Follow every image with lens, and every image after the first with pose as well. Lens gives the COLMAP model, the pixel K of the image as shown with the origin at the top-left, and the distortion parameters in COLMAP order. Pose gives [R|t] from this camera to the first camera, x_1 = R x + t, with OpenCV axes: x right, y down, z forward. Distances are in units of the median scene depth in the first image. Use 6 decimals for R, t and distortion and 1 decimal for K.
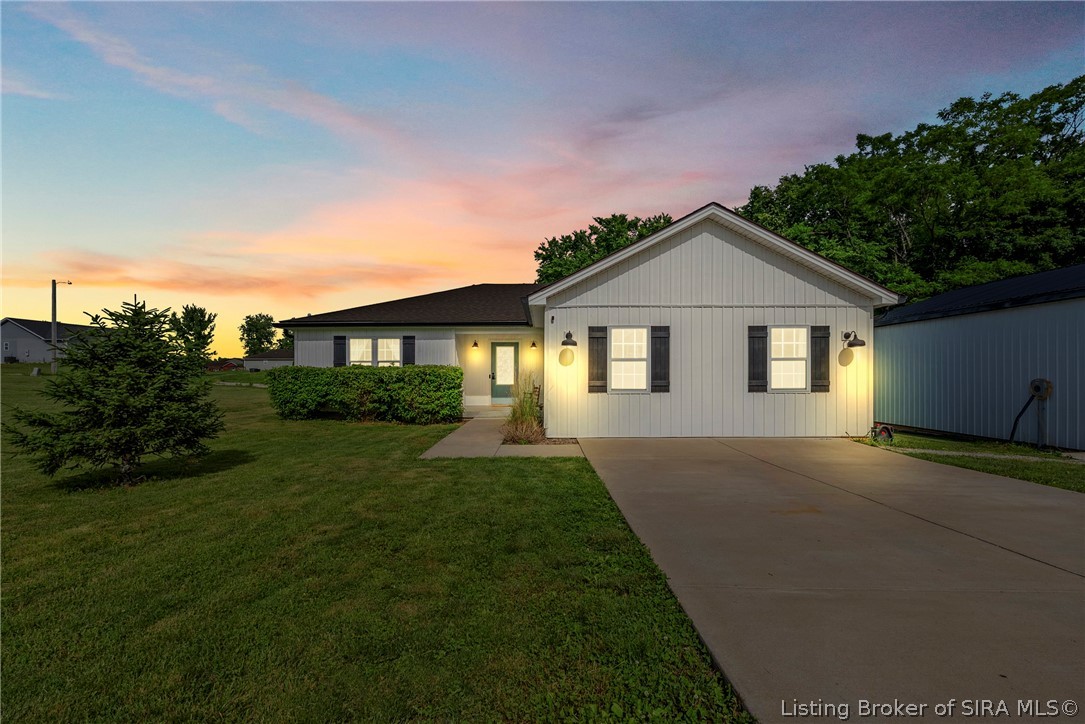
lens RADIAL K [[483.1, 0, 530.5], [0, 483.1, 377.4], [0, 0, 1]] dist [-0.005686, -0.000673]
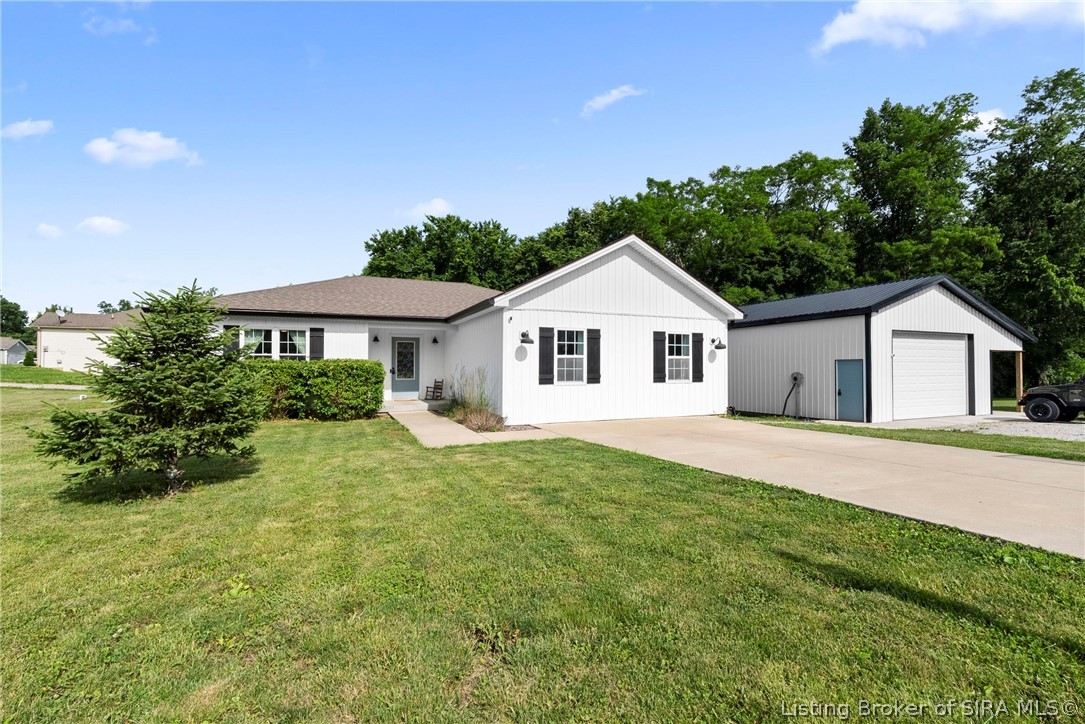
lens RADIAL K [[483.1, 0, 529.2], [0, 483.1, 359.6], [0, 0, 1]] dist [-0.005686, -0.000673]
pose [[0.917267, 0.009381, 0.398163, -0.244668], [0.001706, 0.999621, -0.027482, 0.002491], [-0.398270, 0.025888, 0.916903, -0.030215]]
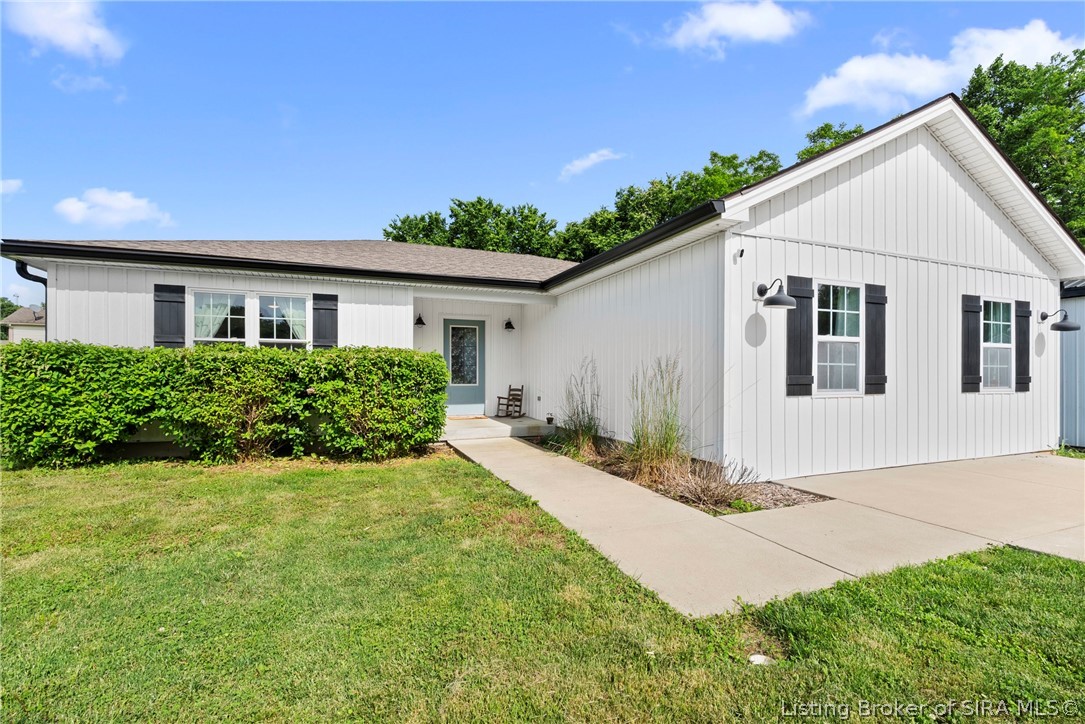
lens RADIAL K [[483.1, 0, 532.6], [0, 483.1, 378.5], [0, 0, 1]] dist [-0.005686, -0.000673]
pose [[0.924400, 0.002104, 0.381418, -0.241876], [-0.001049, 0.999995, -0.002976, 0.009046], [-0.381423, 0.002351, 0.924398, 0.412131]]
